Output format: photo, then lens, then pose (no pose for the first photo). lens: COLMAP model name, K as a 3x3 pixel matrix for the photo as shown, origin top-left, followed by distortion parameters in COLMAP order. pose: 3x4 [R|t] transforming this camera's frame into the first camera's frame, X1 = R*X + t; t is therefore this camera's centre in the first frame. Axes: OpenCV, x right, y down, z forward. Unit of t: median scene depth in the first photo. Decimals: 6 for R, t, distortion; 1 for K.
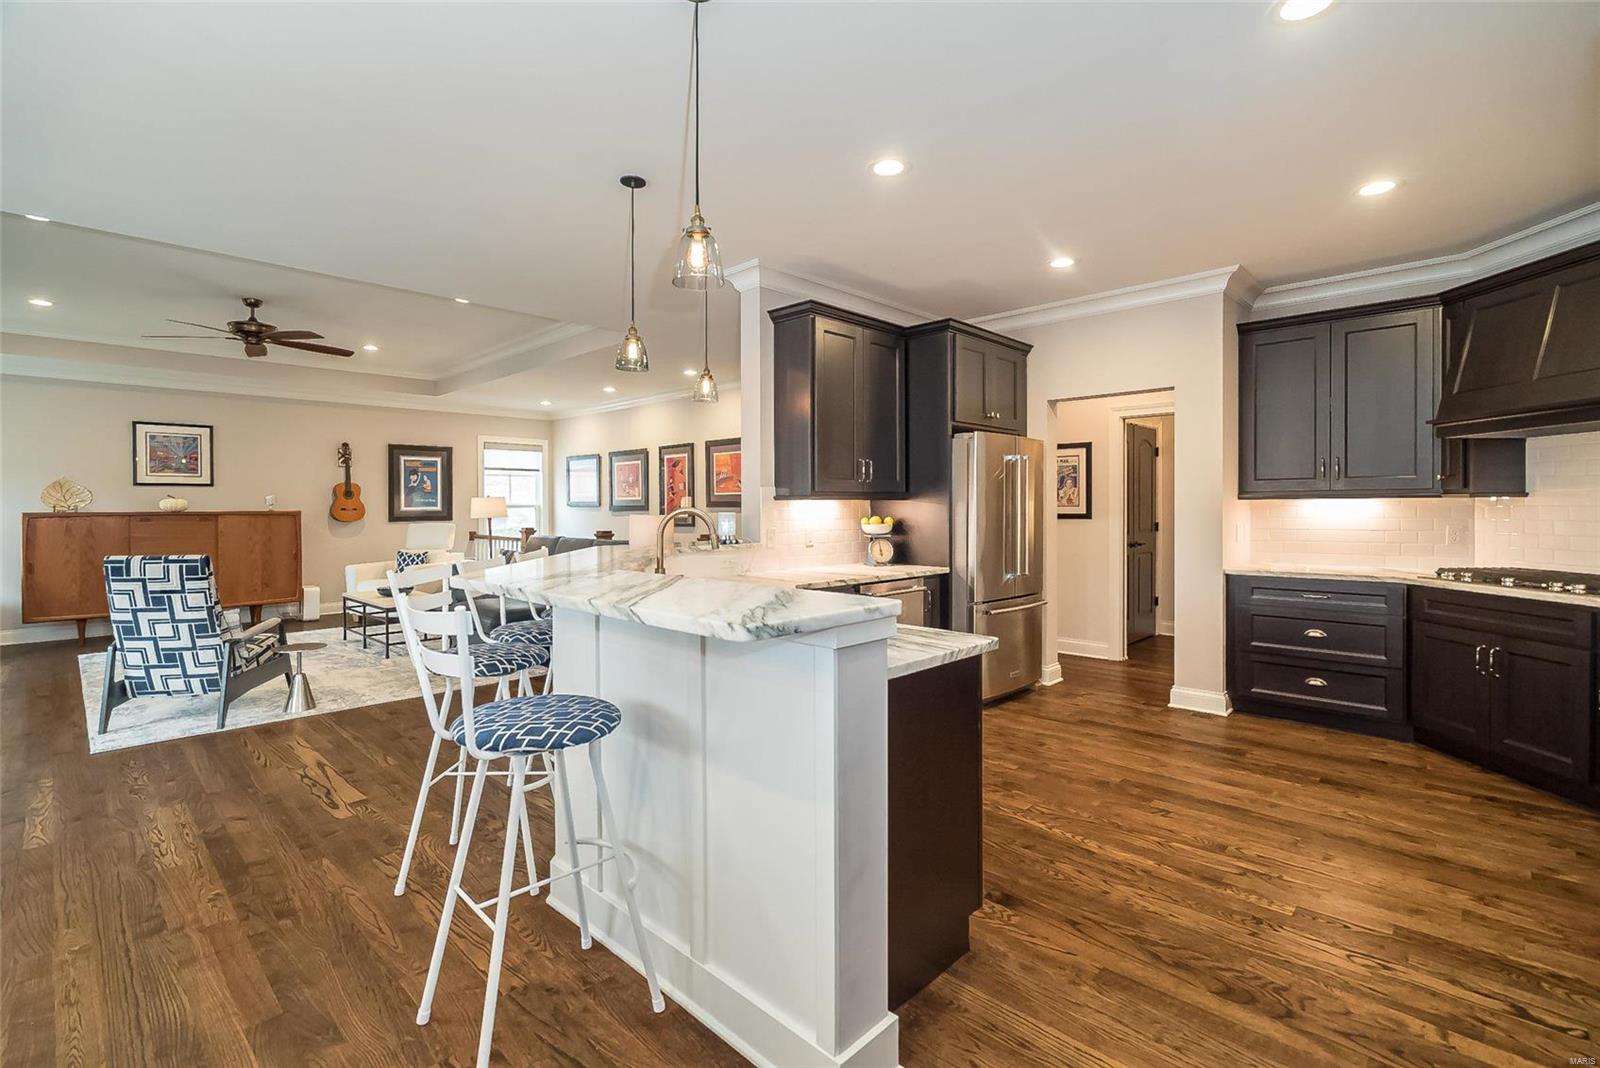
lens RADIAL K [[713.2, 0, 789.5], [0, 713.2, 516.8], [0, 0, 1]] dist [0.002066, 0.000047]
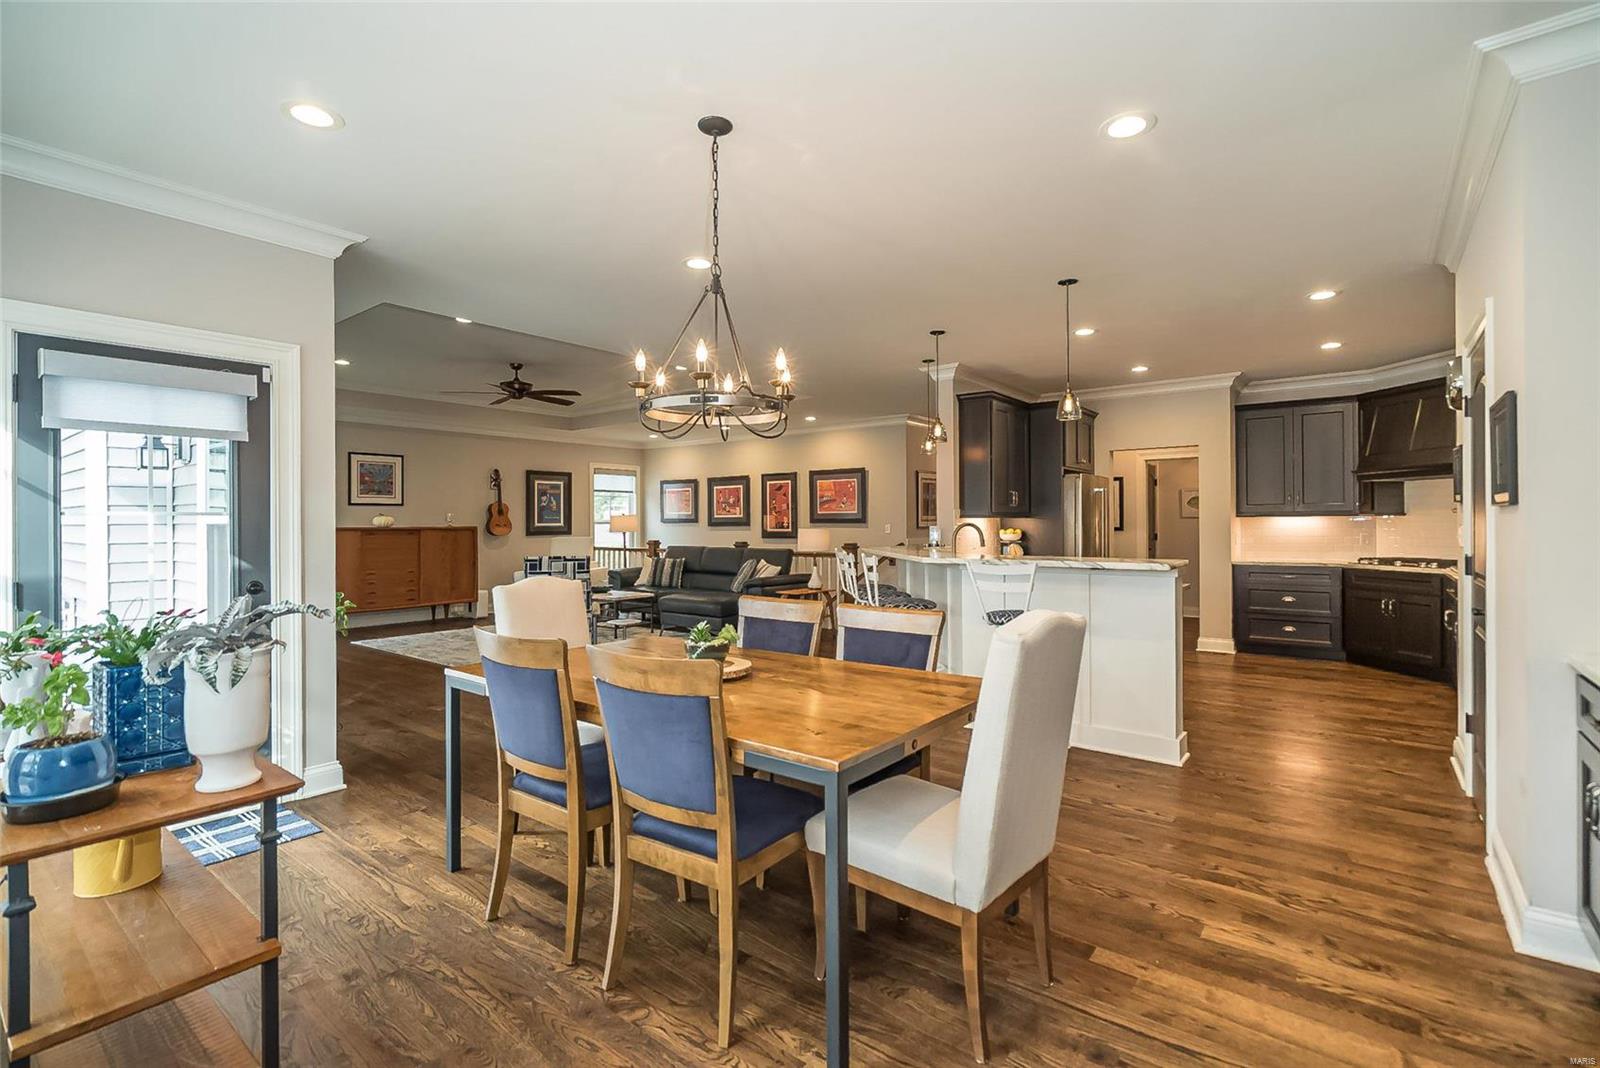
lens RADIAL K [[713.2, 0, 787.6], [0, 713.2, 526.0], [0, 0, 1]] dist [0.002066, 0.000047]
pose [[0.994426, -0.000893, 0.105432, -0.544068], [0.002060, 0.999938, -0.010960, 0.010415], [-0.105416, 0.011116, 0.994366, -0.478142]]
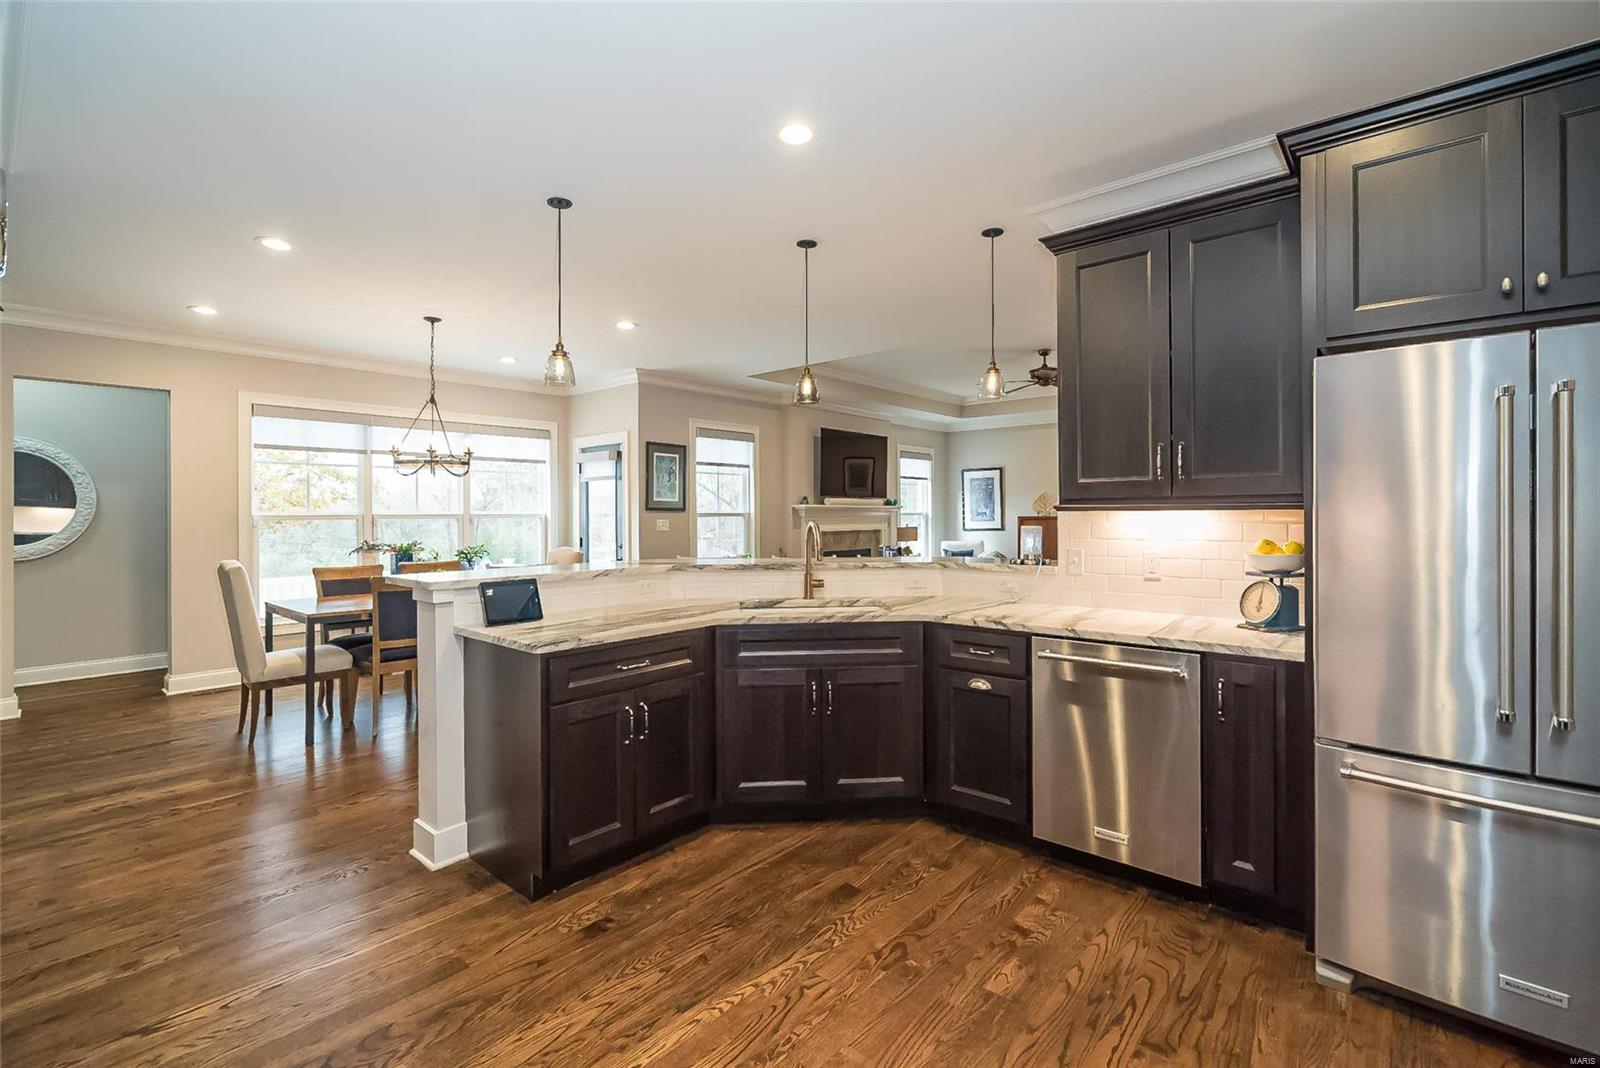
lens RADIAL K [[713.2, 0, 776.6], [0, 713.2, 516.8], [0, 0, 1]] dist [0.002066, 0.000047]
pose [[0.058432, 0.009523, -0.998246, 0.676557], [-0.006114, 0.999939, 0.009181, -0.021905], [0.998273, 0.005567, 0.058486, 0.619292]]
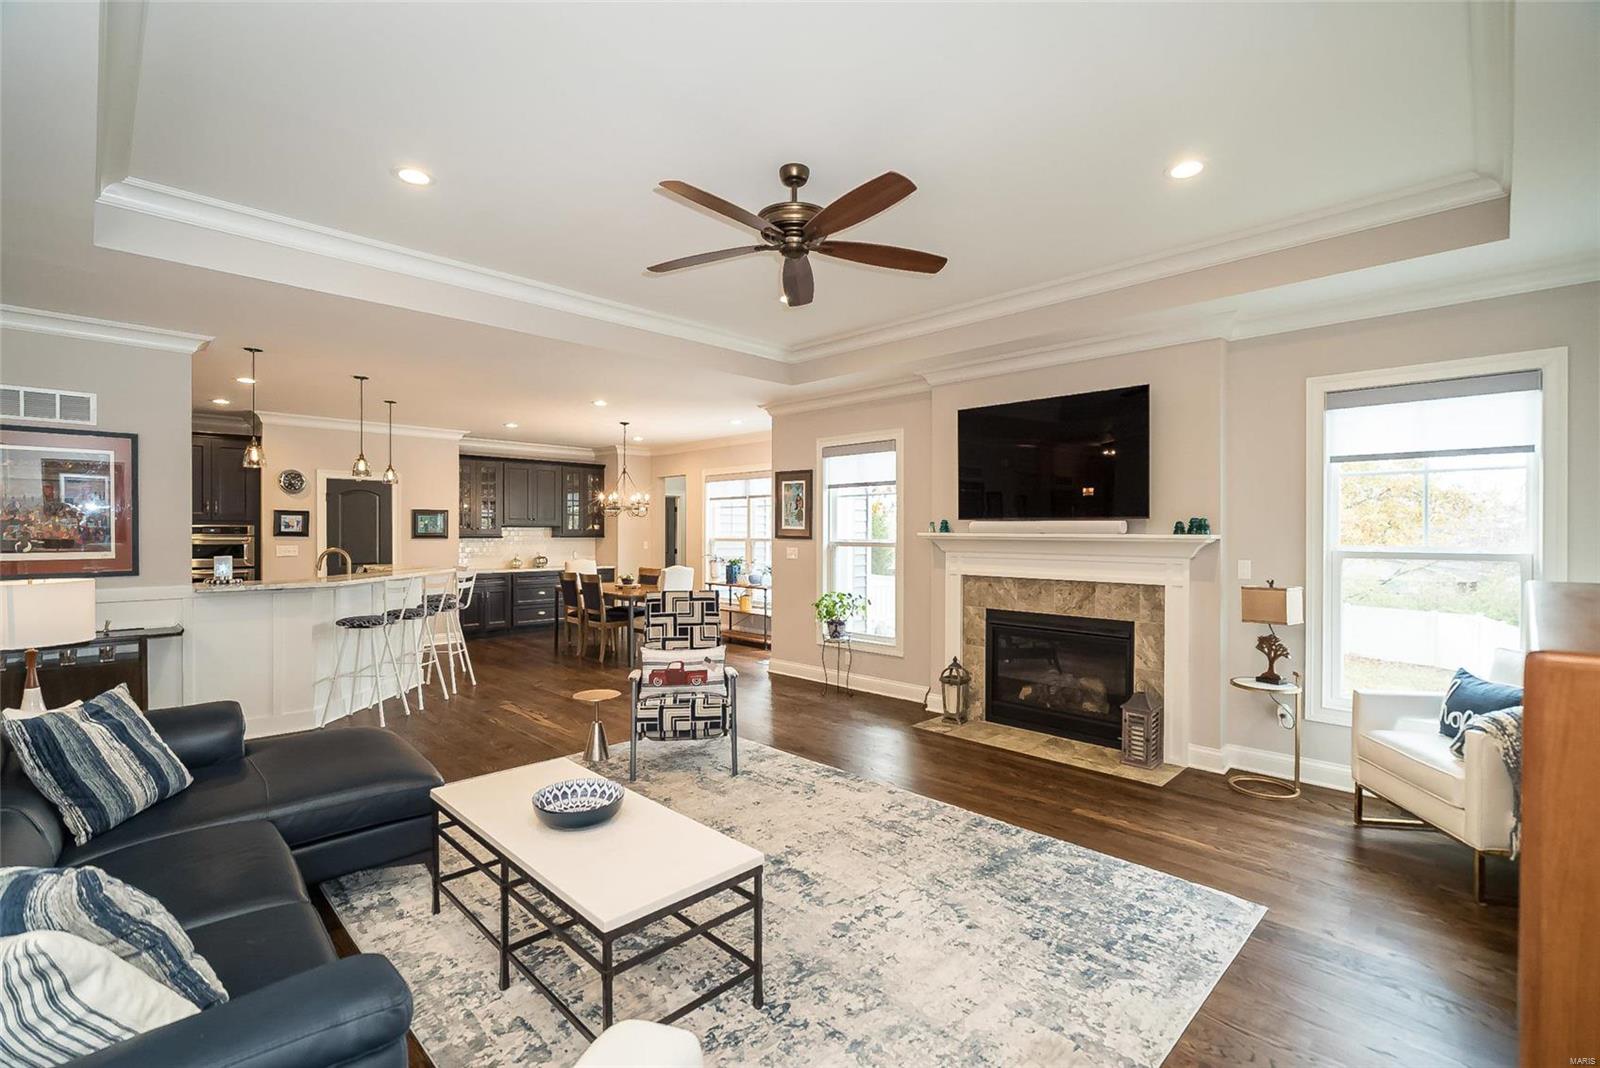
lens RADIAL K [[713.2, 0, 797.8], [0, 713.2, 533.3], [0, 0, 1]] dist [0.002066, 0.000047]
pose [[-0.999988, 0.003591, -0.003285, -1.003200], [0.003538, 0.999866, 0.015953, -0.057919], [0.003342, 0.015942, -0.999867, 2.100920]]
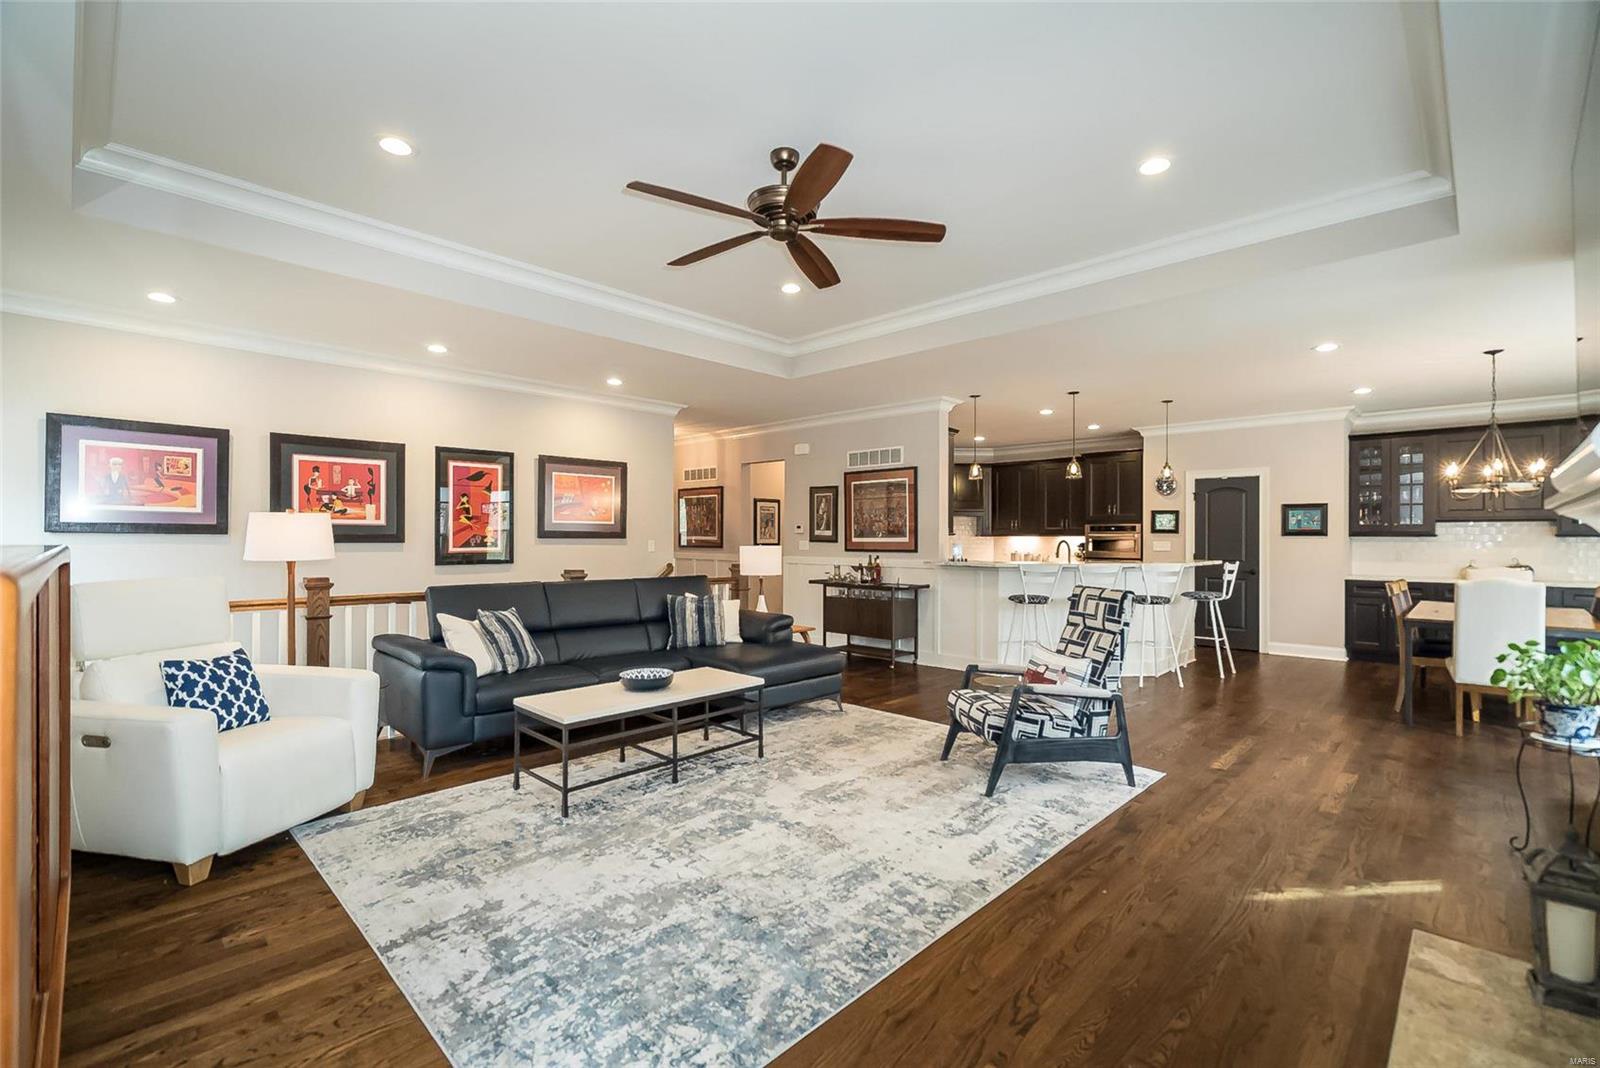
lens RADIAL K [[713.2, 0, 802.3], [0, 713.2, 540.7], [0, 0, 1]] dist [0.002066, 0.000047]
pose [[-0.020915, -0.000144, 0.999781, -1.764430], [0.008471, 0.999964, 0.000321, -0.012500], [-0.999745, 0.008476, -0.020913, 1.347249]]
